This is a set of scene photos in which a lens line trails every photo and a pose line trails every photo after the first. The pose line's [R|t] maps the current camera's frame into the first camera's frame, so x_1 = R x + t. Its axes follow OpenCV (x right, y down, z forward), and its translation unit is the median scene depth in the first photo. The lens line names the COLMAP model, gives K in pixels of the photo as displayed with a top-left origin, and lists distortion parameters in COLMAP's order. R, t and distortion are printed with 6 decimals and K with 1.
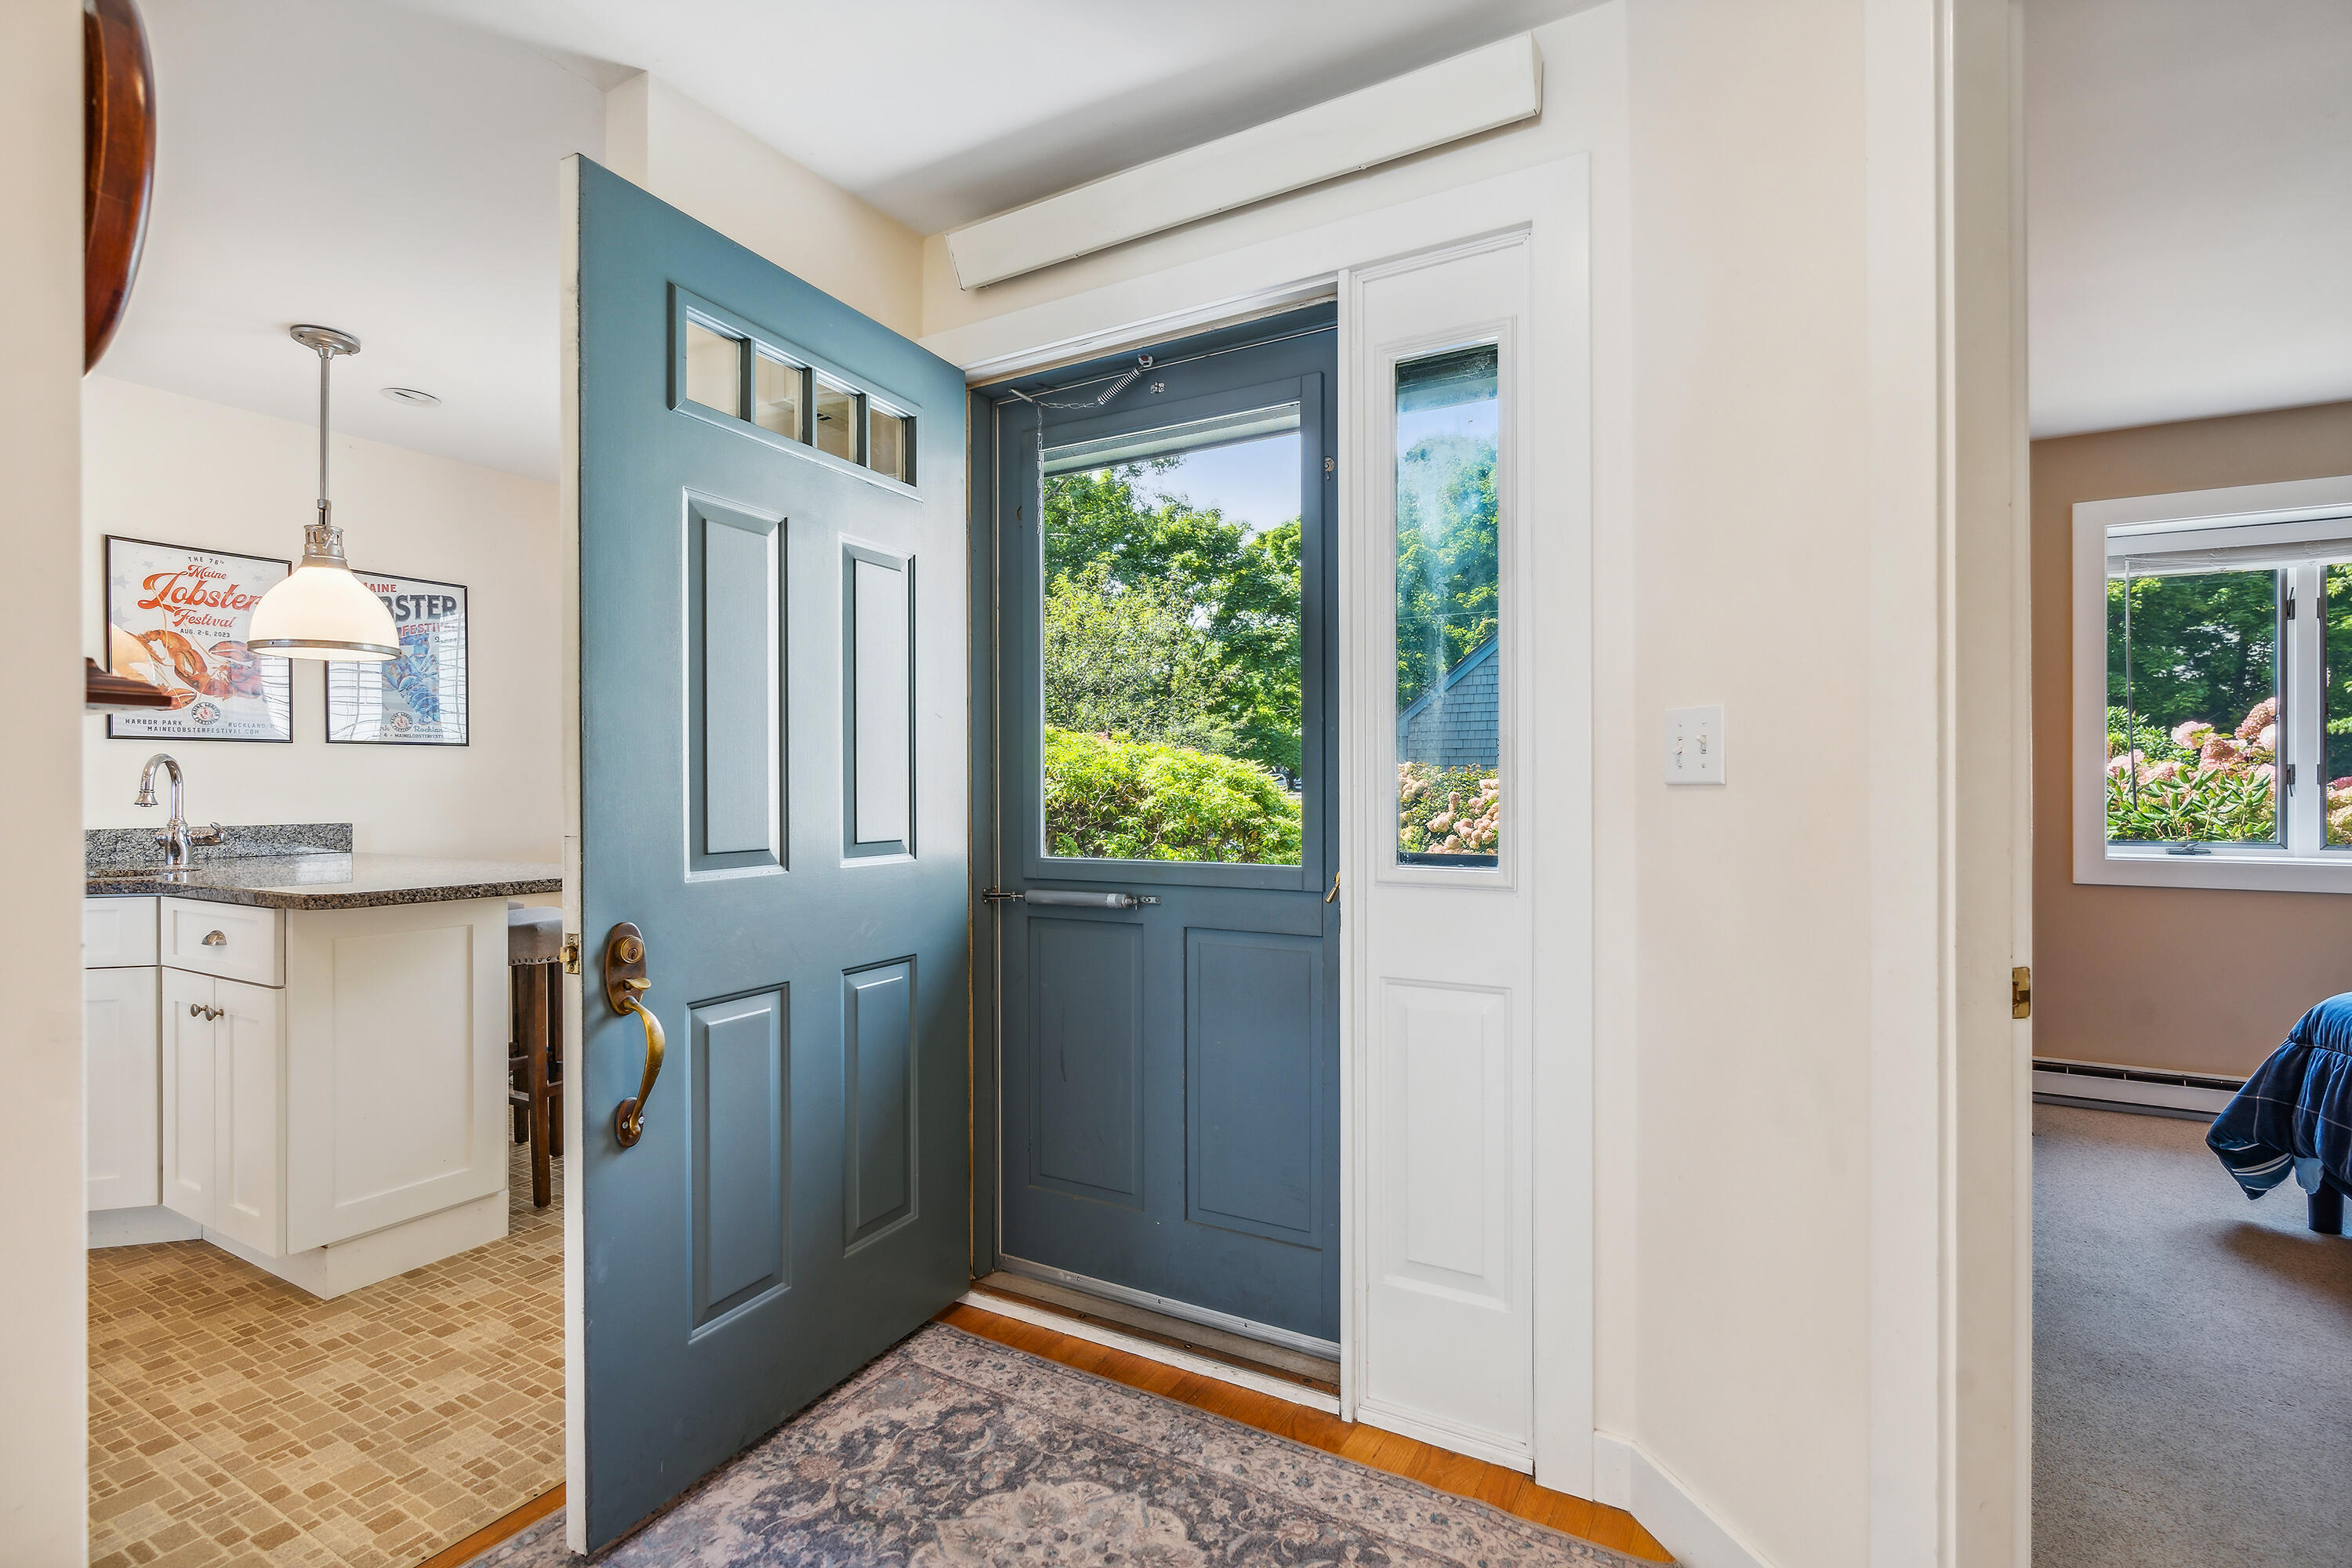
lens RADIAL K [[1081.0, 0, 1169.6], [0, 1081.0, 799.7], [0, 0, 1]] dist [-0.008752, 0.001313]
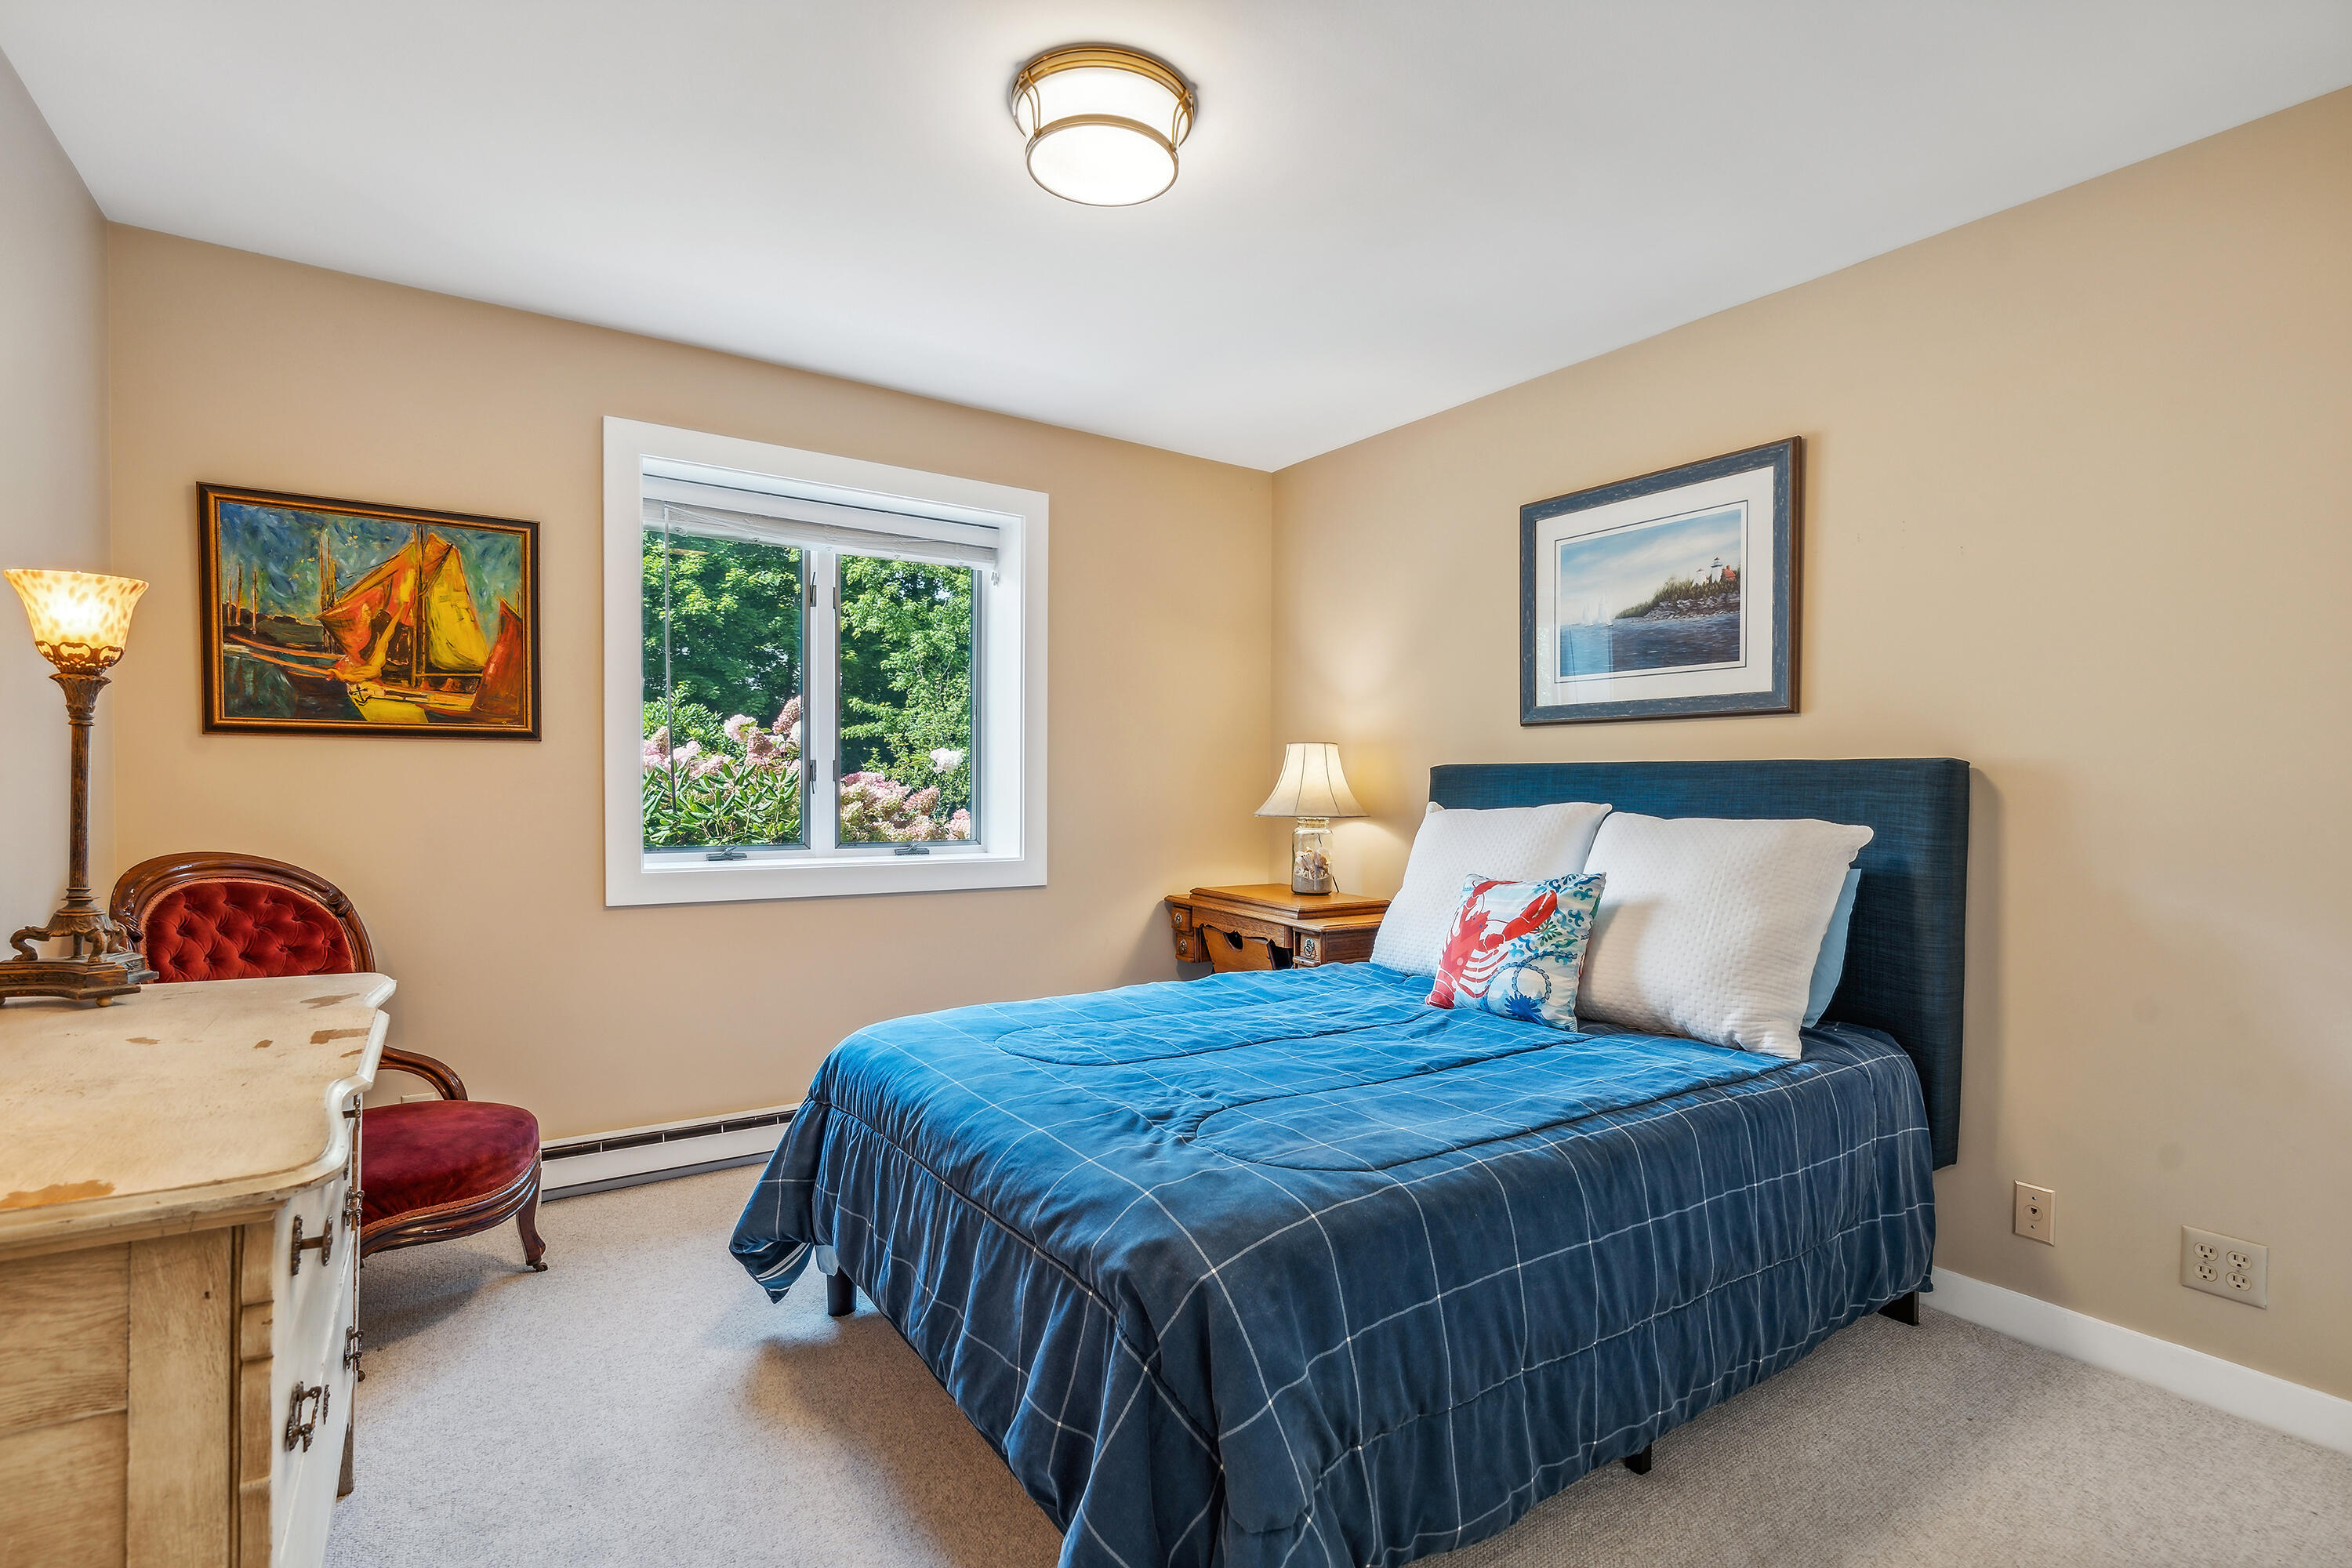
lens RADIAL K [[1081.0, 0, 1170.8], [0, 1081.0, 788.6], [0, 0, 1]] dist [-0.008752, 0.001313]
pose [[0.432855, -0.001668, 0.901462, 0.281460], [0.000526, 0.999999, 0.001598, -0.007941], [-0.901464, -0.000218, 0.432855, 0.263247]]
